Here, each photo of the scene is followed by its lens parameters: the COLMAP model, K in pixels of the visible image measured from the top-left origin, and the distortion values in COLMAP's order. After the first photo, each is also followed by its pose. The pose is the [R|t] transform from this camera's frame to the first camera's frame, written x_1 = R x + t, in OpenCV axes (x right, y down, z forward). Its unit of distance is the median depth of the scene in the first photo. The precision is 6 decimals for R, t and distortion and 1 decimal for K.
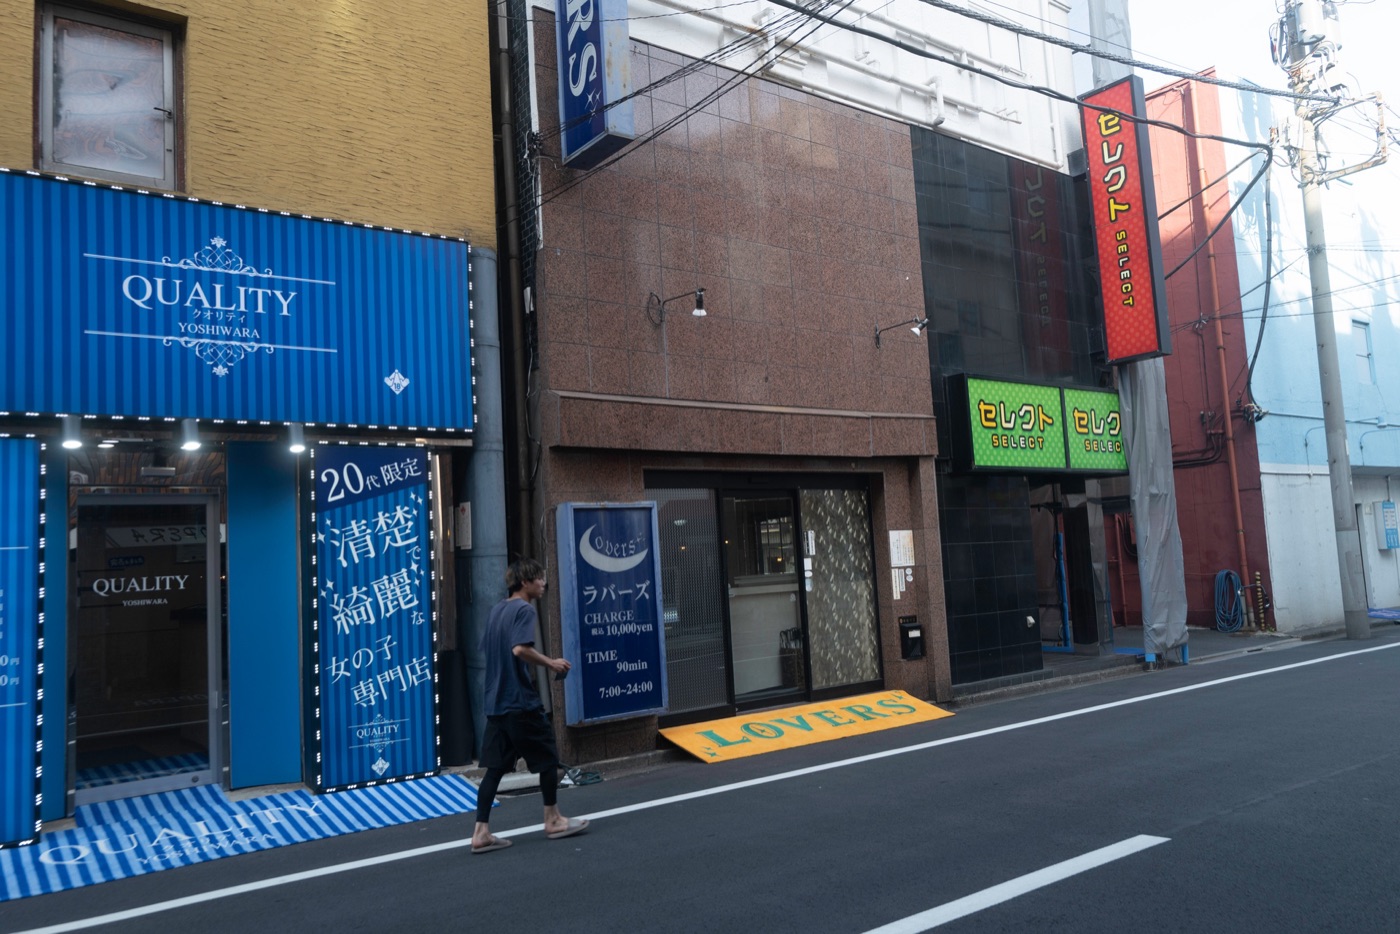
lens RADIAL K [[1056.7, 0, 697.7], [0, 1056.7, 468.0], [0, 0, 1]] dist [-0.004136, -0.000826]
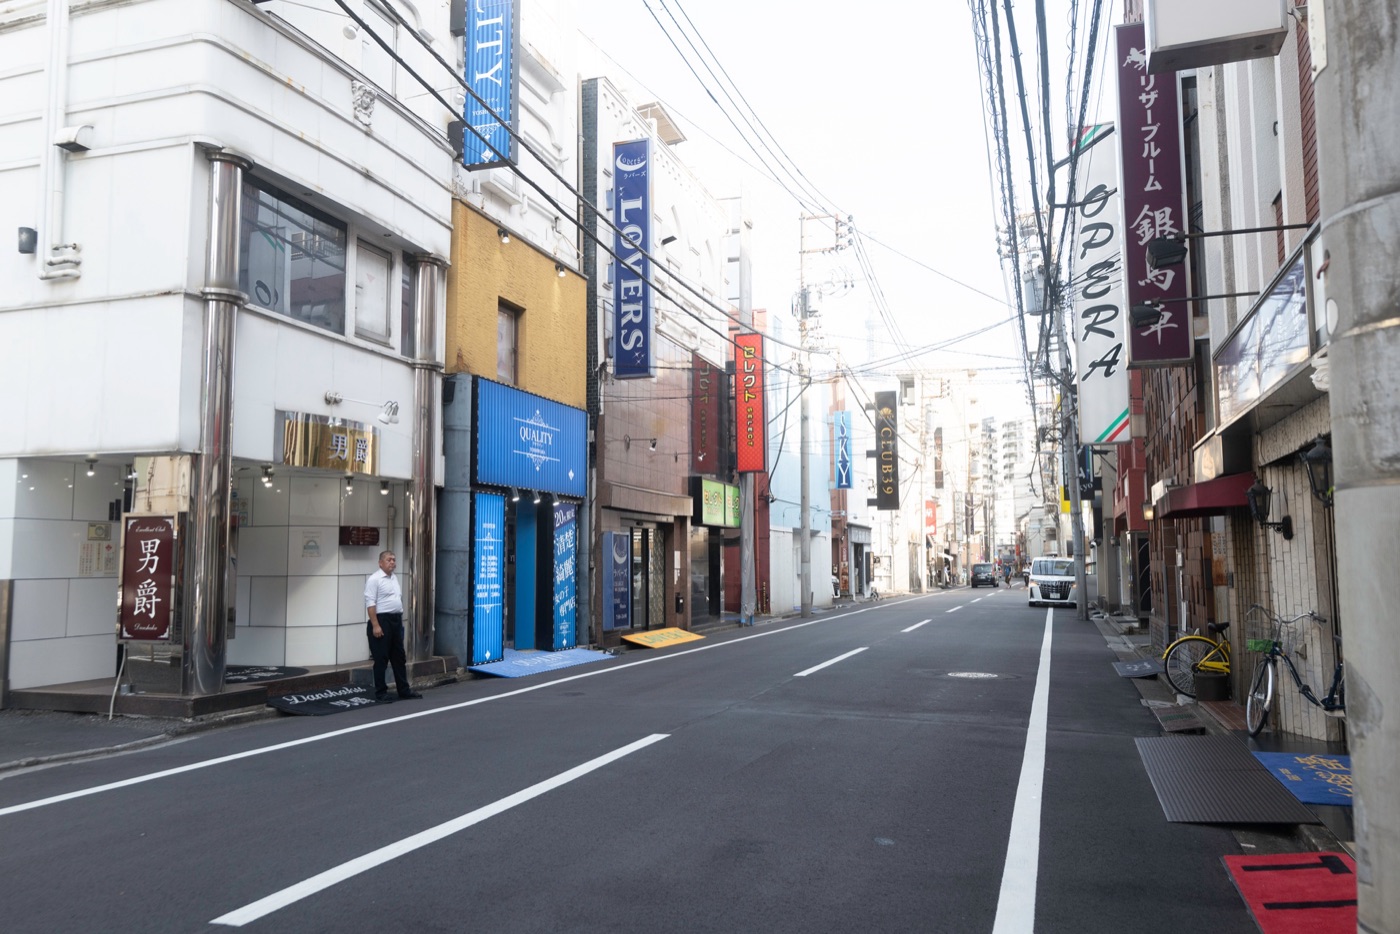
lens RADIAL K [[1056.7, 0, 702.3], [0, 1056.7, 467.8], [0, 0, 1]] dist [-0.004136, -0.000826]
pose [[0.822092, 0.103287, 0.559908, -0.949685], [-0.094425, 0.994523, -0.044820, -0.015084], [-0.561470, -0.016023, 0.827342, -0.739044]]
